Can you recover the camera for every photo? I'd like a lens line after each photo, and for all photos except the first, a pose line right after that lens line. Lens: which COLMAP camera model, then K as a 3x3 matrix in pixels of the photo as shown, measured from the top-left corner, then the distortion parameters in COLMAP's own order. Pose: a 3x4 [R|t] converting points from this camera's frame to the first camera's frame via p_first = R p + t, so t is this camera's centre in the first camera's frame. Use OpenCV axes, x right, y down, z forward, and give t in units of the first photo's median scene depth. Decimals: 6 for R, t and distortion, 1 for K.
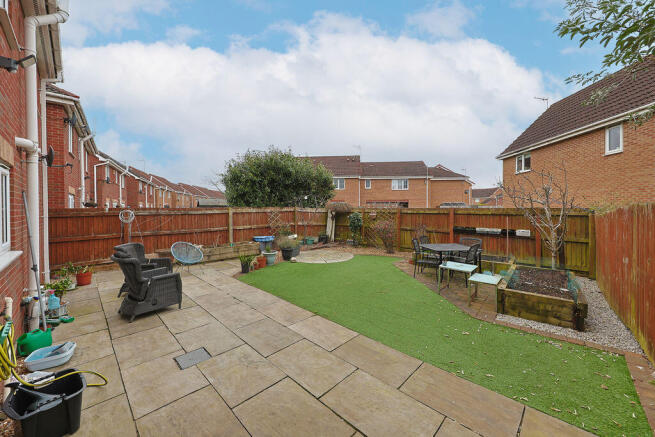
lens RADIAL K [[246.7, 0, 328.6], [0, 246.7, 214.2], [0, 0, 1]] dist [0.000329, 0.000038]
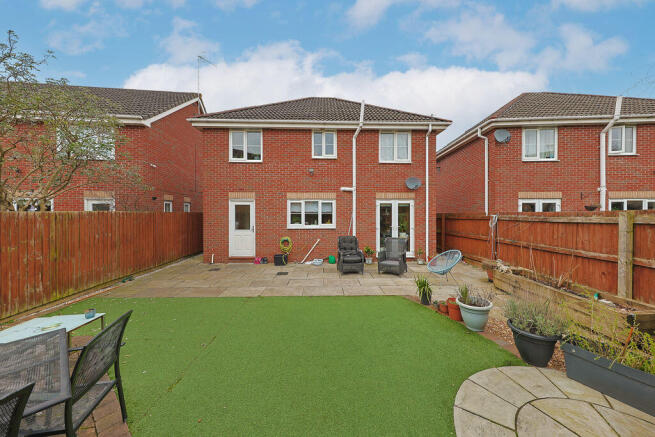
lens RADIAL K [[217.2, 0, 327.3], [0, 217.2, 209.0], [0, 0, 1]] dist [0.010877, -0.000100]
pose [[-0.685882, -0.003998, -0.727701, 0.226121], [-0.009354, 0.999951, 0.003322, -0.026073], [0.727652, 0.009085, -0.685886, 0.890594]]
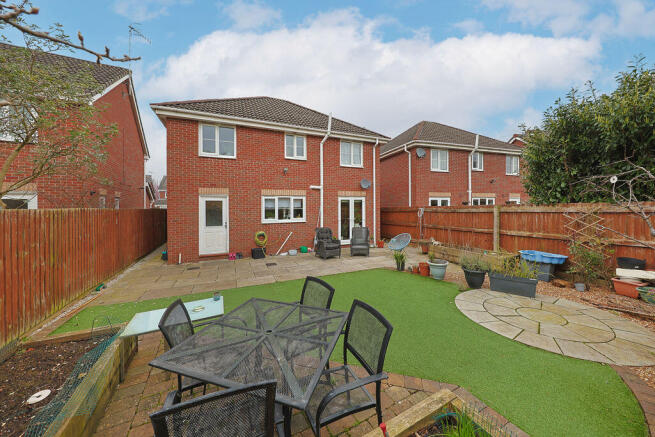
lens RADIAL K [[219.1, 0, 315.1], [0, 219.1, 204.3], [0, 0, 1]] dist [0.011992, -0.000009]
pose [[-0.387386, -0.002207, -0.921915, 0.465579], [-0.006163, 0.999981, 0.000195, -0.025439], [0.921897, 0.005757, -0.387392, 0.744555]]
